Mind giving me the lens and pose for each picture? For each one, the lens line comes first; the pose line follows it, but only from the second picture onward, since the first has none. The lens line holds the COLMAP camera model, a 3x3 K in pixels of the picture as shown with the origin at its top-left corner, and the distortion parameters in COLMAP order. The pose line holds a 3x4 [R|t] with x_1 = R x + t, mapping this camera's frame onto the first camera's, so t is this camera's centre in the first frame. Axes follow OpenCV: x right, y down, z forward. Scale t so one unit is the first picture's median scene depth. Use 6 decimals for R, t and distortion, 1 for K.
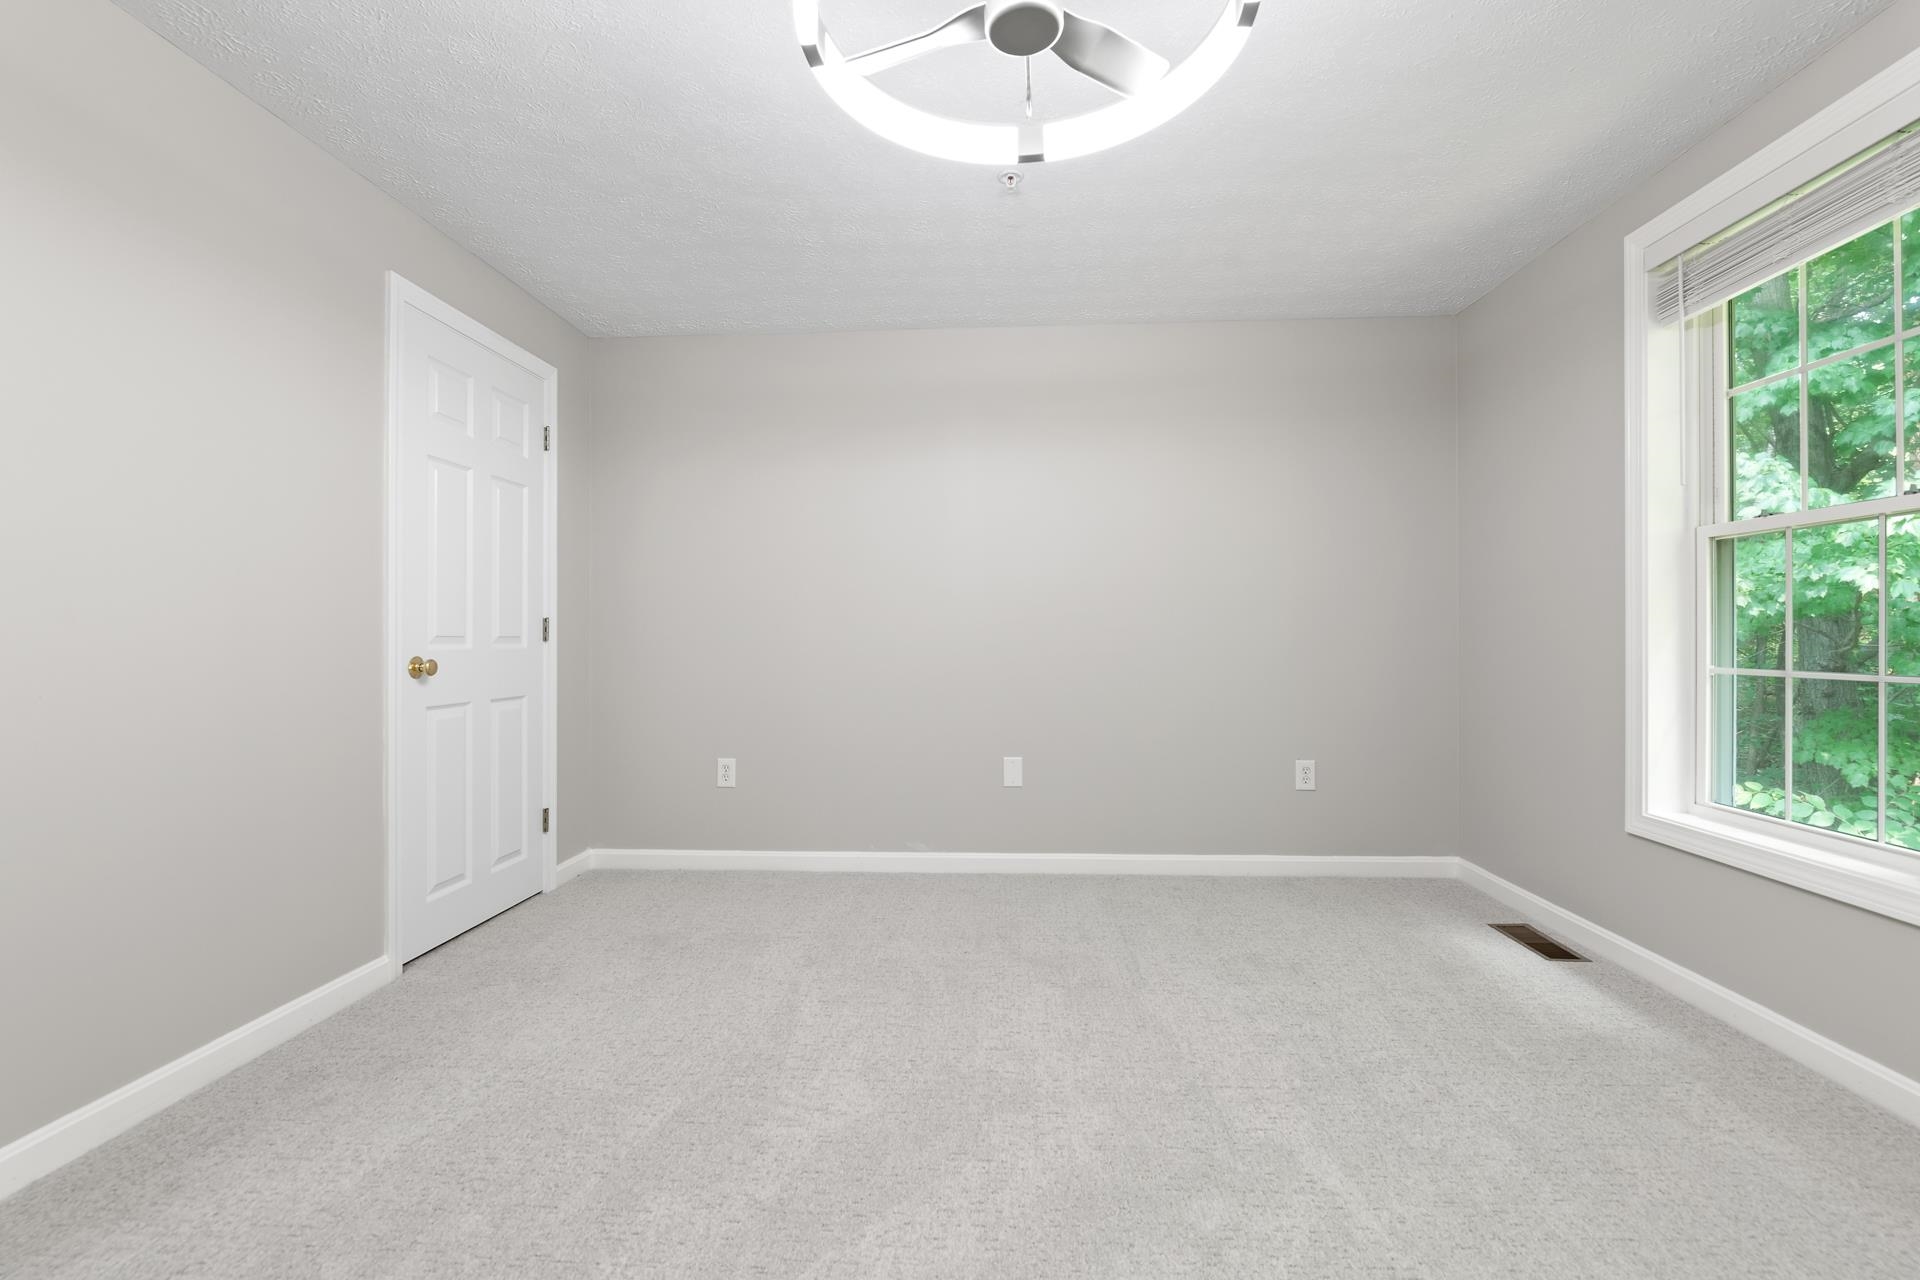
lens RADIAL K [[836.8, 0, 957.9], [0, 836.8, 648.1], [0, 0, 1]] dist [-0.011235, -0.001138]
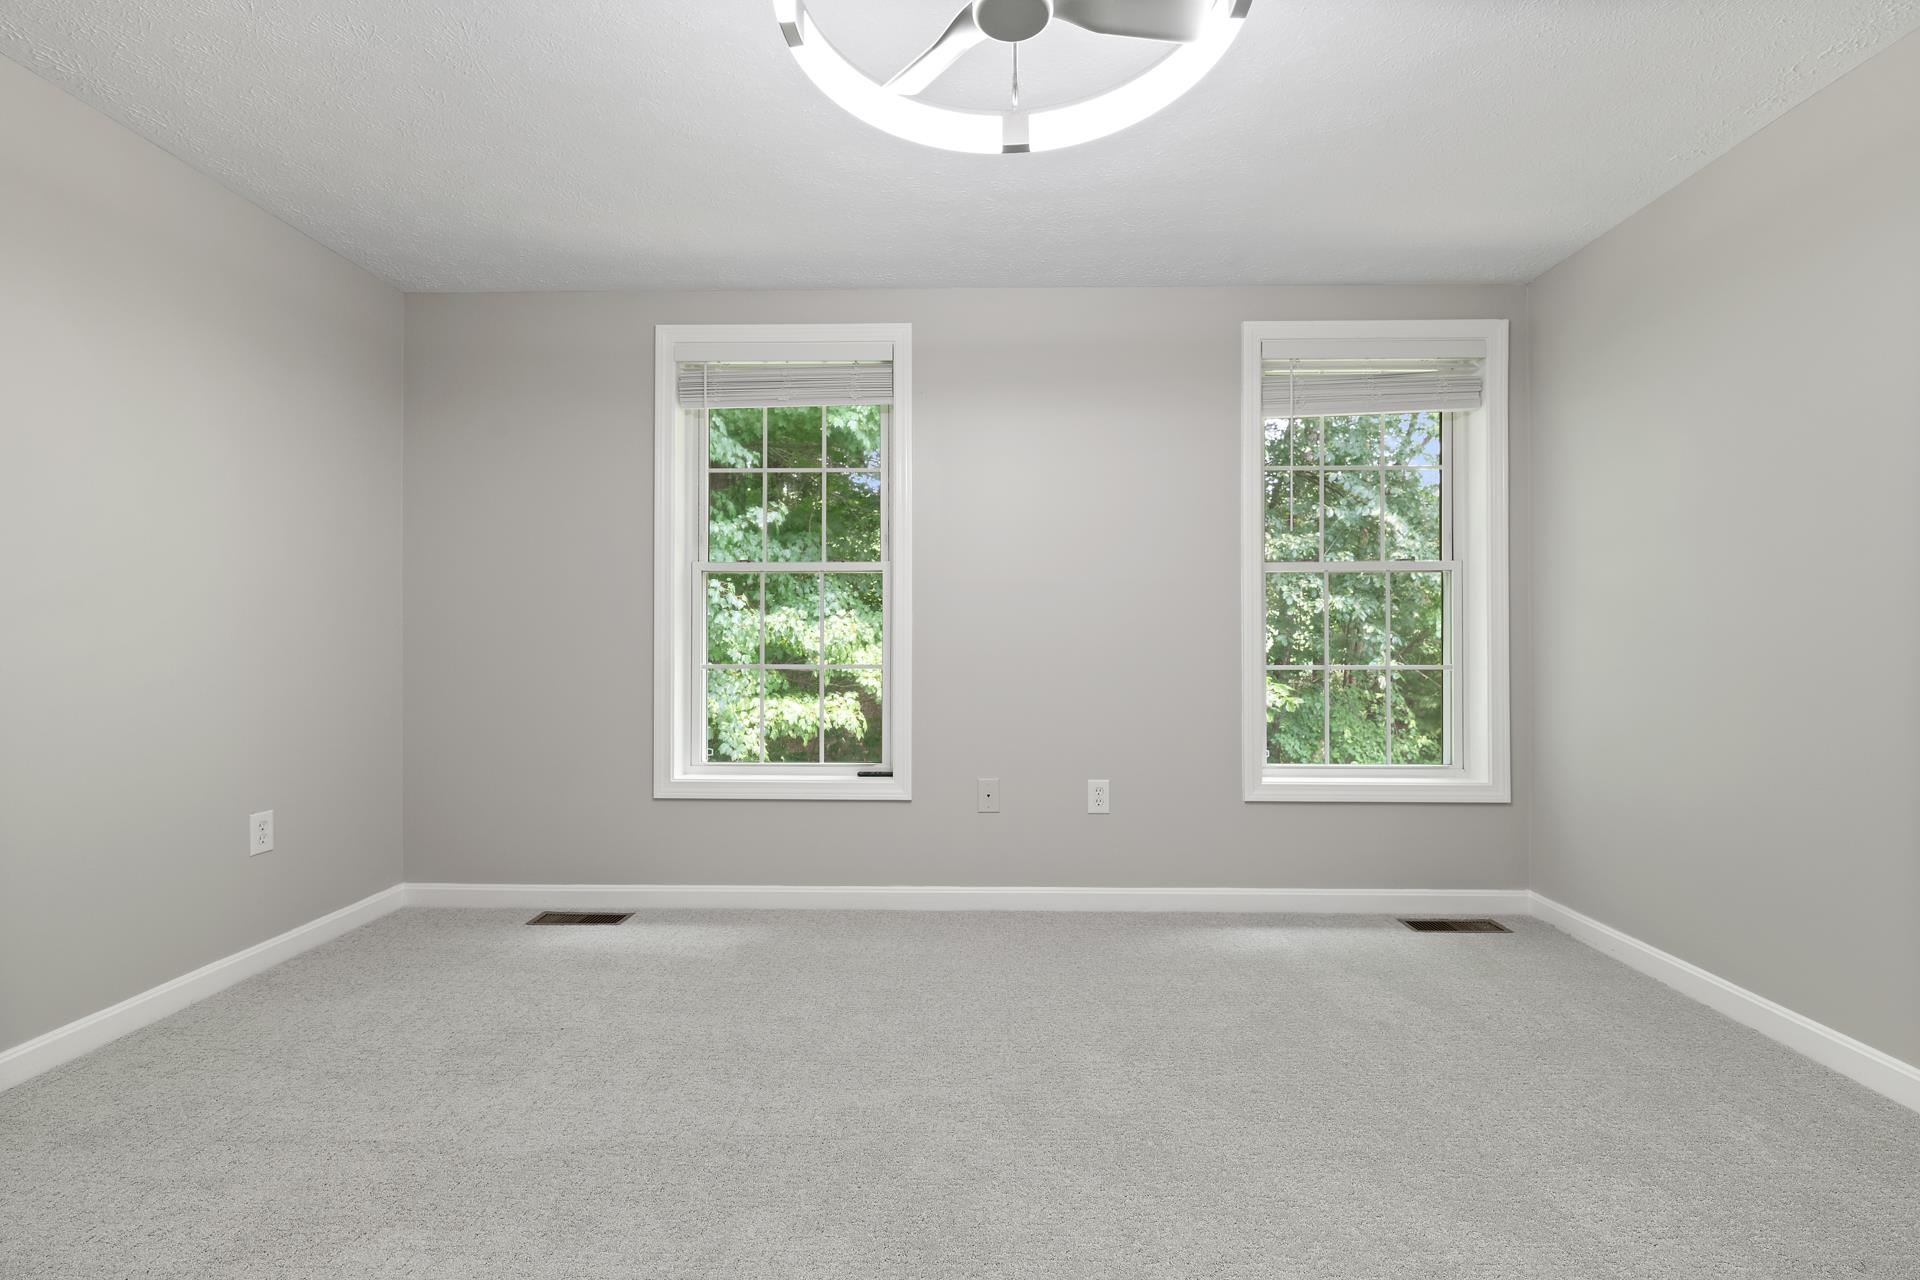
lens RADIAL K [[836.8, 0, 957.9], [0, 836.8, 648.1], [0, 0, 1]] dist [-0.011235, -0.001138]
pose [[-0.039774, -0.007313, 0.999182, -0.483086], [0.013234, 0.999882, 0.007845, -0.010283], [-0.999121, 0.013535, -0.039672, 0.603600]]
